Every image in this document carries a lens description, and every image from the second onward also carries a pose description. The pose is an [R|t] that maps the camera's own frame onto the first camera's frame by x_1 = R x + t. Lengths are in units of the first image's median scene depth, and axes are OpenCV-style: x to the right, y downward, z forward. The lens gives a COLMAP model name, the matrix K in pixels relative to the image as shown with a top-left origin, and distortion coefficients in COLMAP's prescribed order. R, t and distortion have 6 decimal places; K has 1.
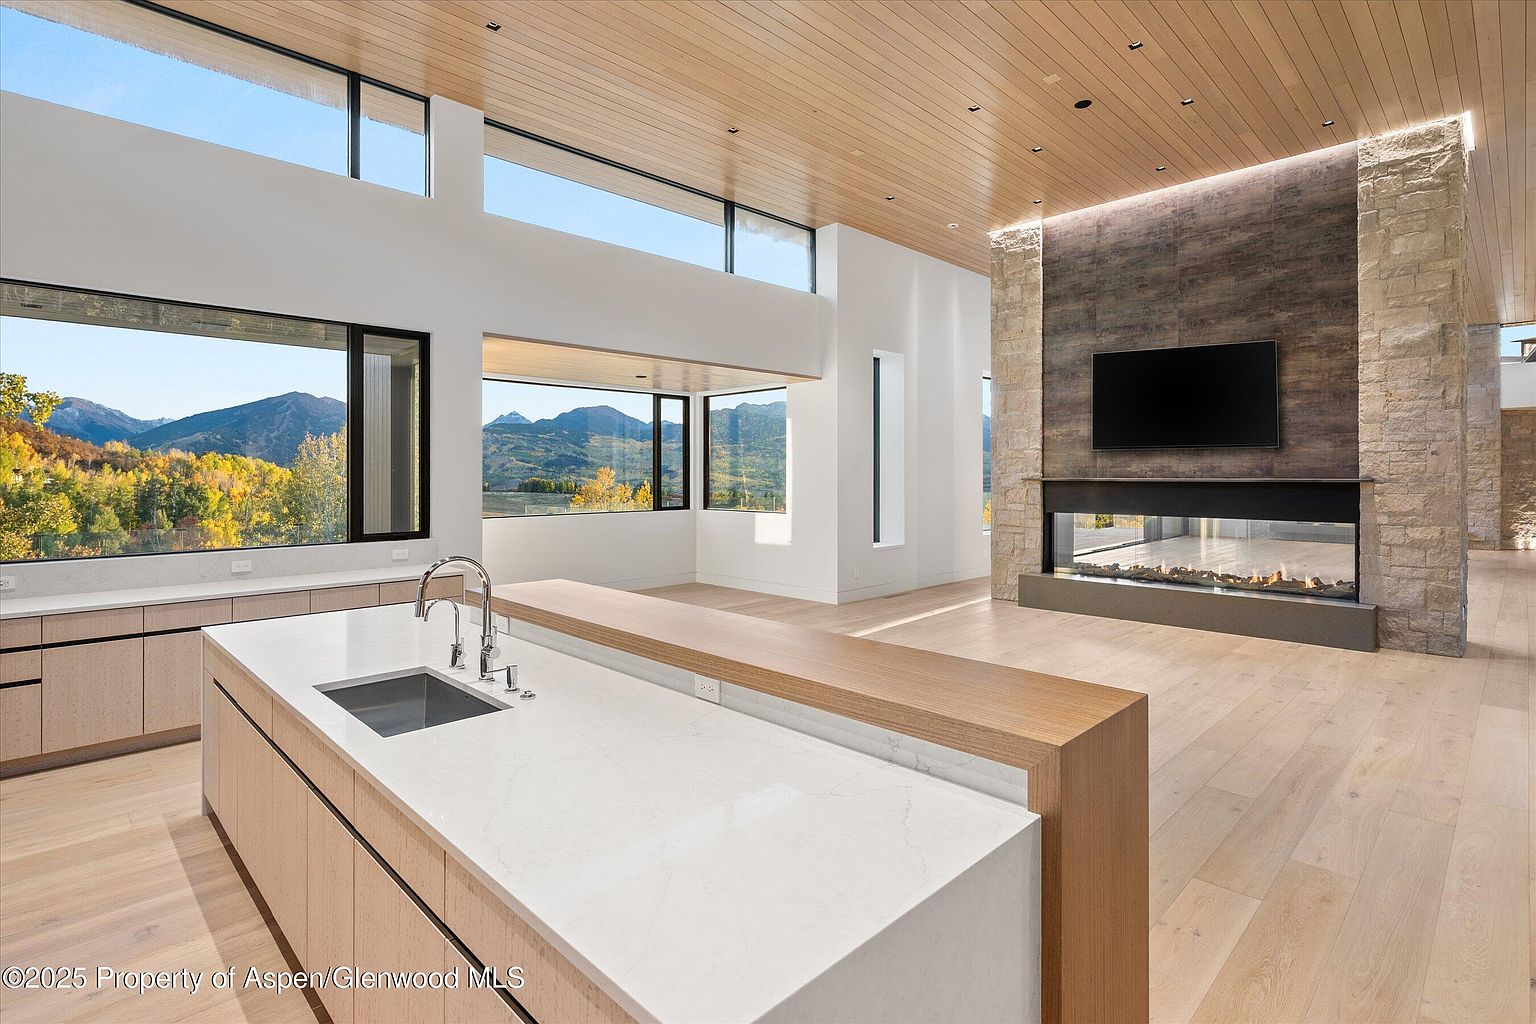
lens RADIAL K [[747.4, 0, 759.7], [0, 747.4, 472.4], [0, 0, 1]] dist [0.000993, 0.000019]
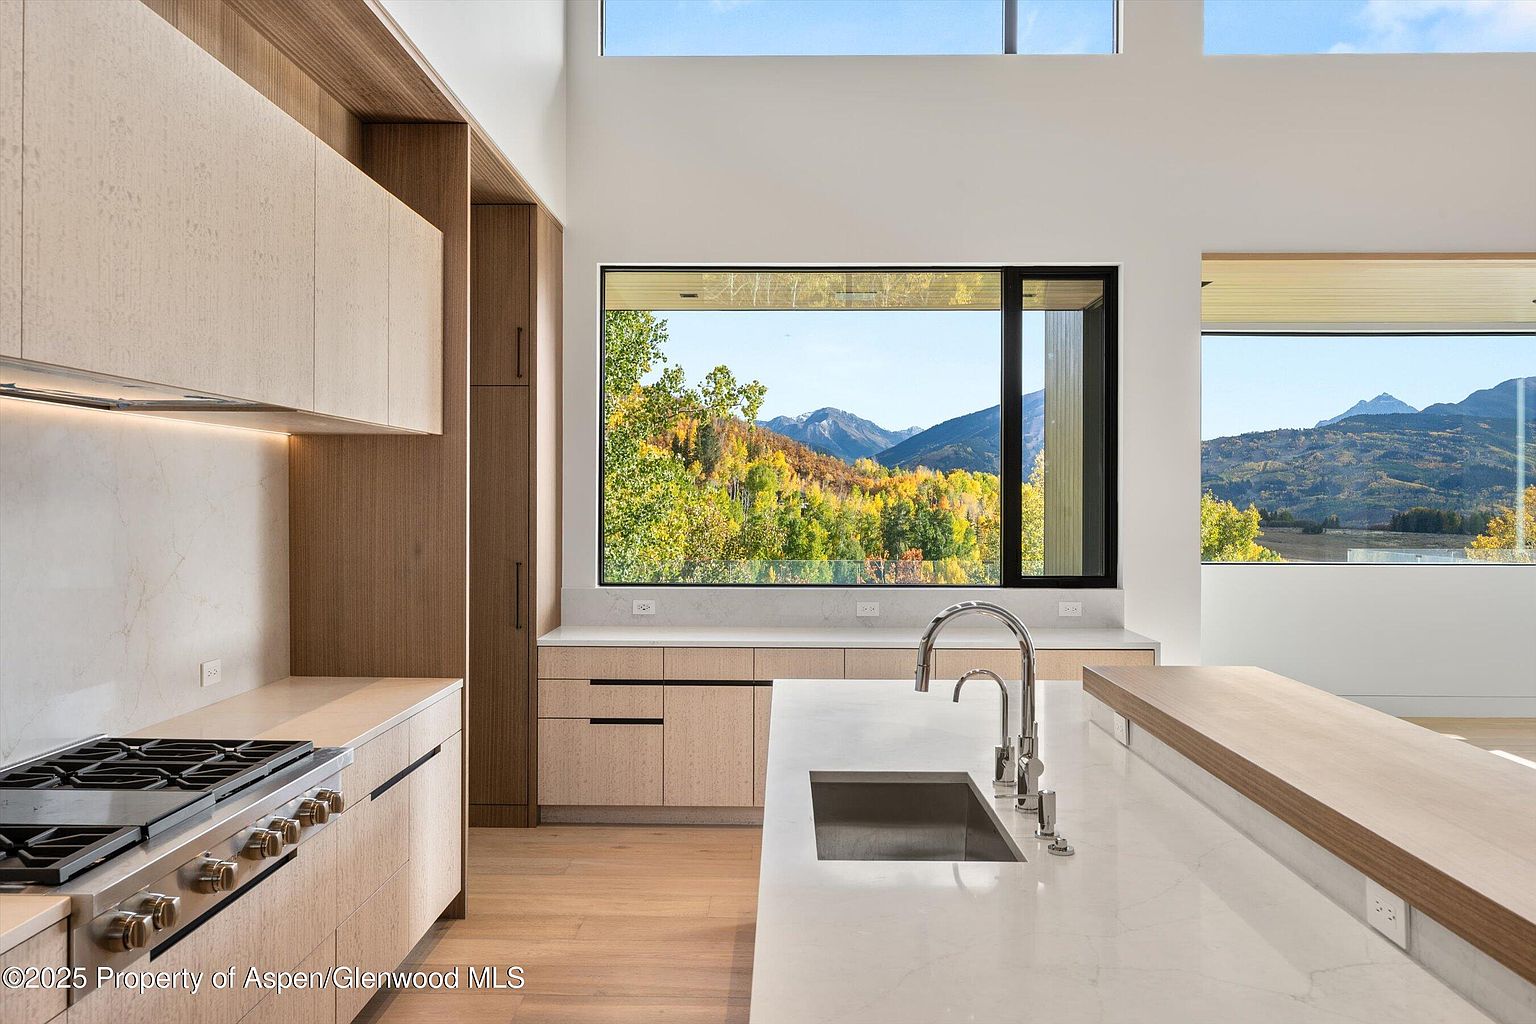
lens RADIAL K [[1189.2, 0, 768.4], [0, 1189.2, 497.8], [0, 0, 1]] dist [0.006790, 0.002301]
pose [[0.700766, 0.002847, -0.713386, 0.055002], [-0.002464, 0.999996, 0.001571, 0.007161], [0.713387, 0.000657, 0.700770, 0.054573]]
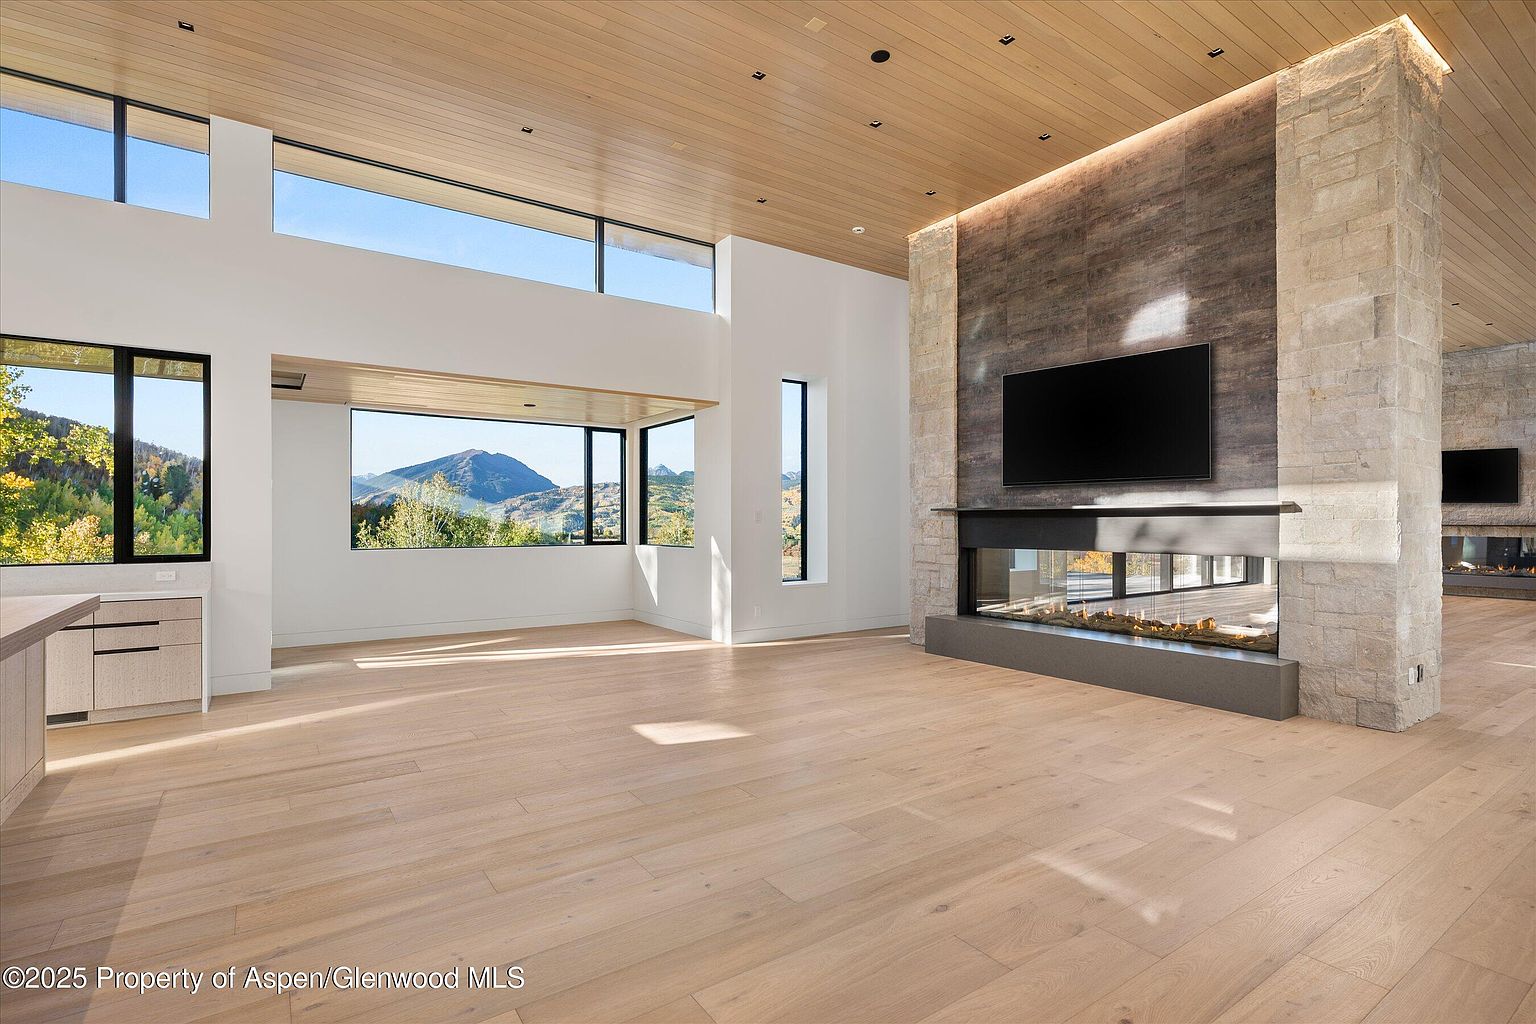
lens RADIAL K [[729.4, 0, 767.0], [0, 729.4, 522.4], [0, 0, 1]] dist [-0.000929, 0.000131]
pose [[0.985639, 0.000410, -0.168867, 0.328572], [-0.000160, 0.999999, 0.001494, 0.024806], [0.168867, -0.001446, 0.985638, 0.121792]]
